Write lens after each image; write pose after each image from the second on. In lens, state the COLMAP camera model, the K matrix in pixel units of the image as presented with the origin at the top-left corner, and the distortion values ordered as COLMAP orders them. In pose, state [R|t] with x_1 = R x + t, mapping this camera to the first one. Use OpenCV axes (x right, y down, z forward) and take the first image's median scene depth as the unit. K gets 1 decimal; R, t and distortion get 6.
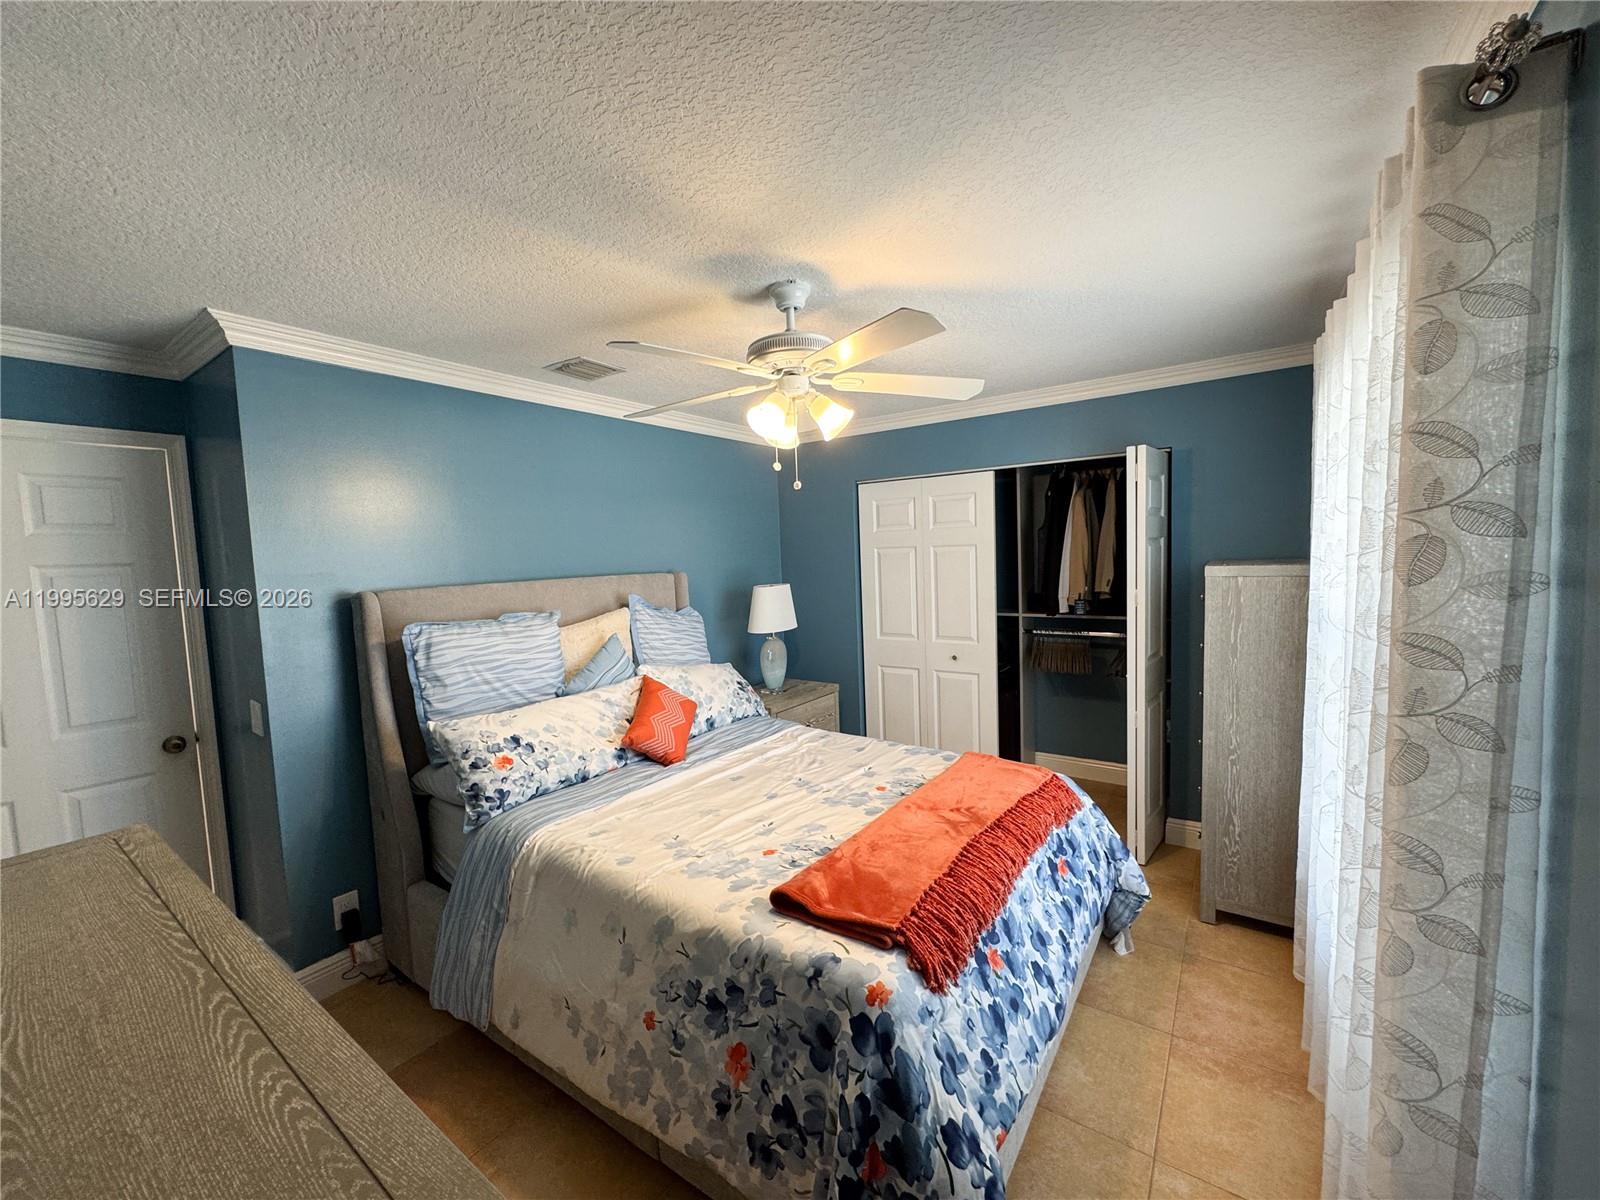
lens RADIAL K [[641.8, 0, 800.0], [0, 641.8, 600.0], [0, 0, 1]] dist [-0.000443, -0.000112]
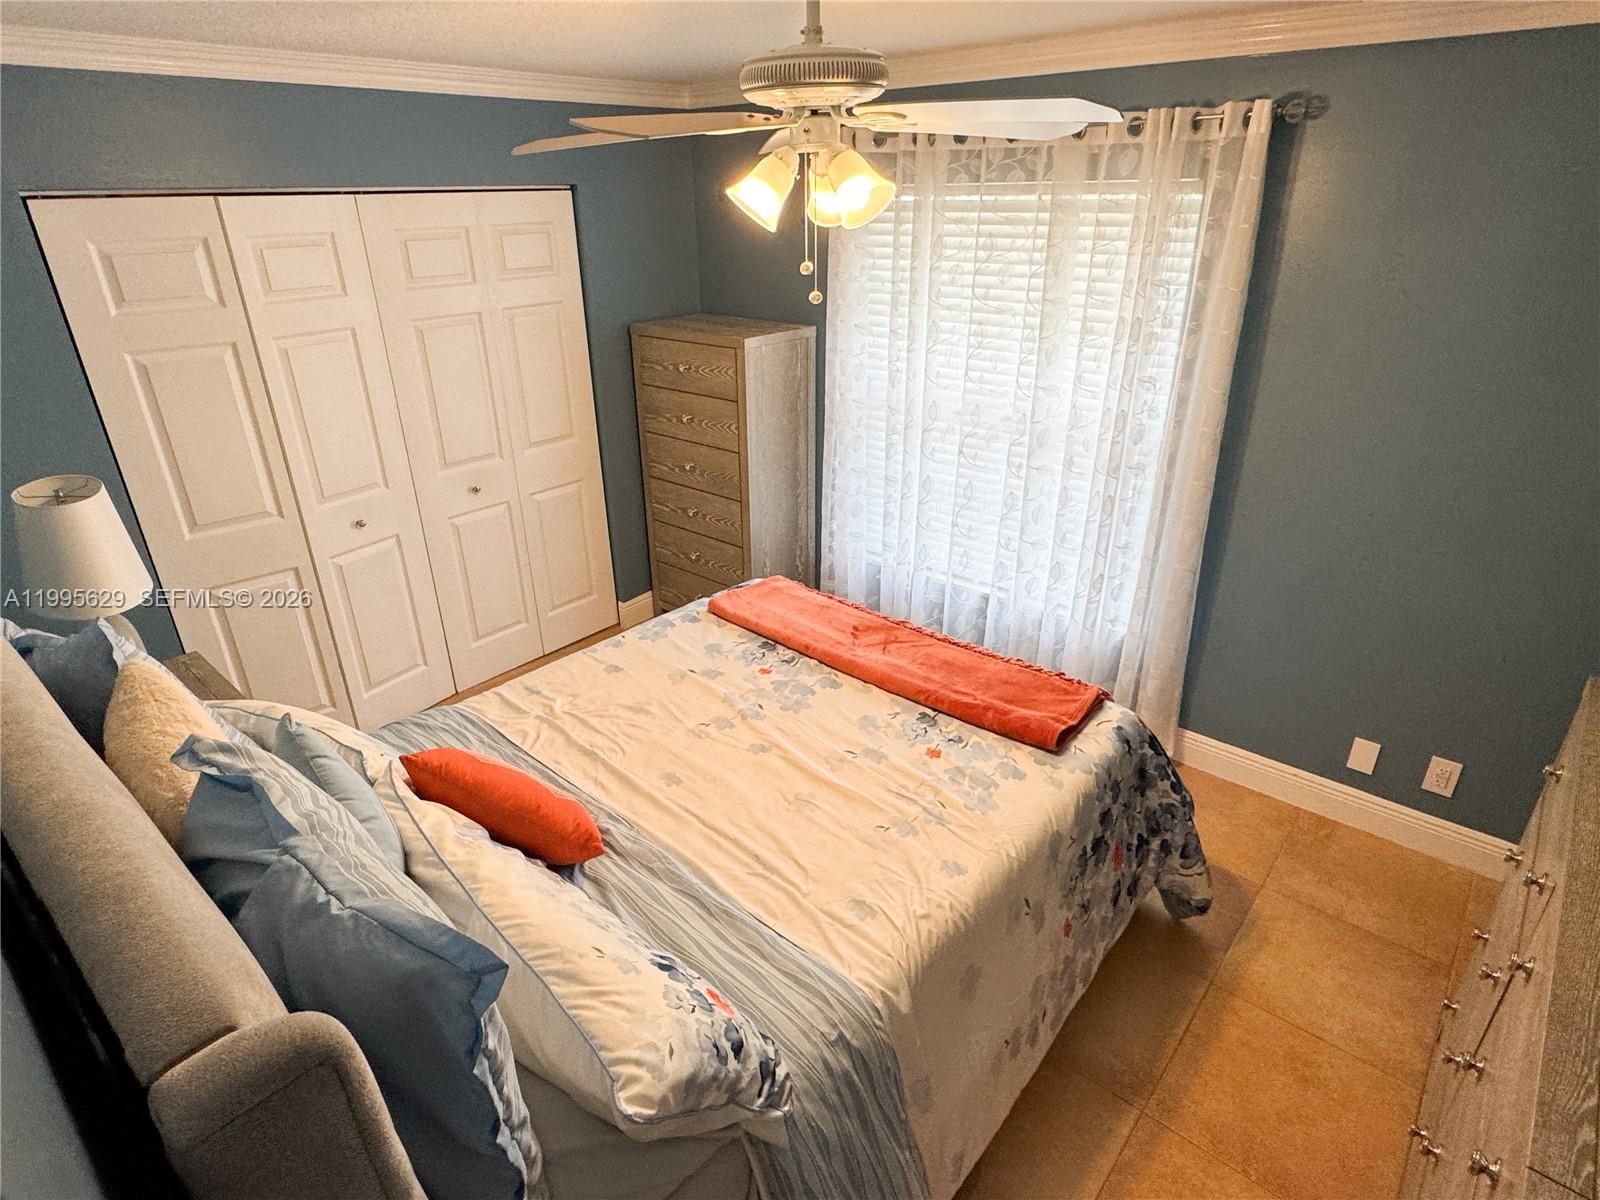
lens RADIAL K [[877.7, 0, 800.0], [0, 877.7, 600.0], [0, 0, 1]] dist [-0.022720, -0.000273]
pose [[0.101588, -0.394825, 0.913123, -0.800341], [0.081589, 0.918086, 0.387894, -0.203972], [-0.991475, 0.035095, 0.125479, 0.769253]]
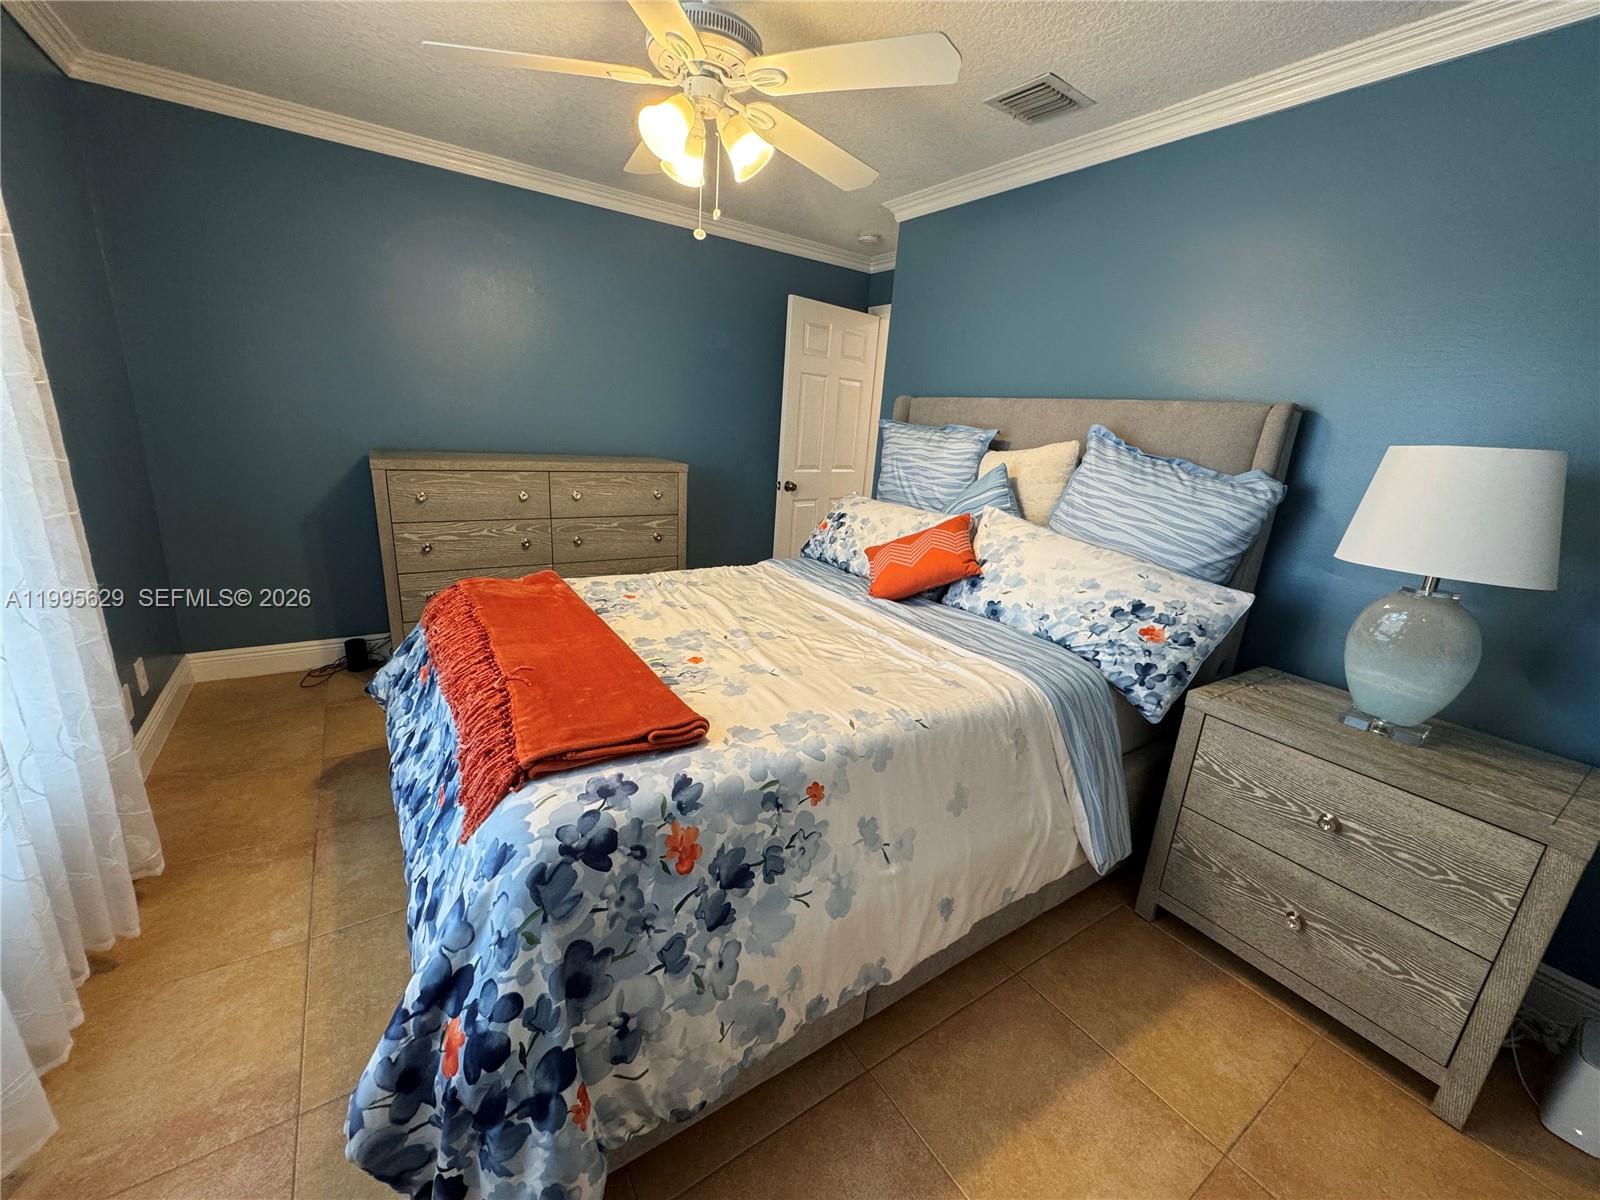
lens RADIAL K [[641.8, 0, 800.0], [0, 641.8, 600.0], [0, 0, 1]] dist [-0.000443, -0.000112]
pose [[-0.365273, 0.256875, -0.894758, 0.671834], [-0.128888, 0.937961, 0.321895, -0.015657], [0.921935, 0.232903, -0.309504, 1.242997]]
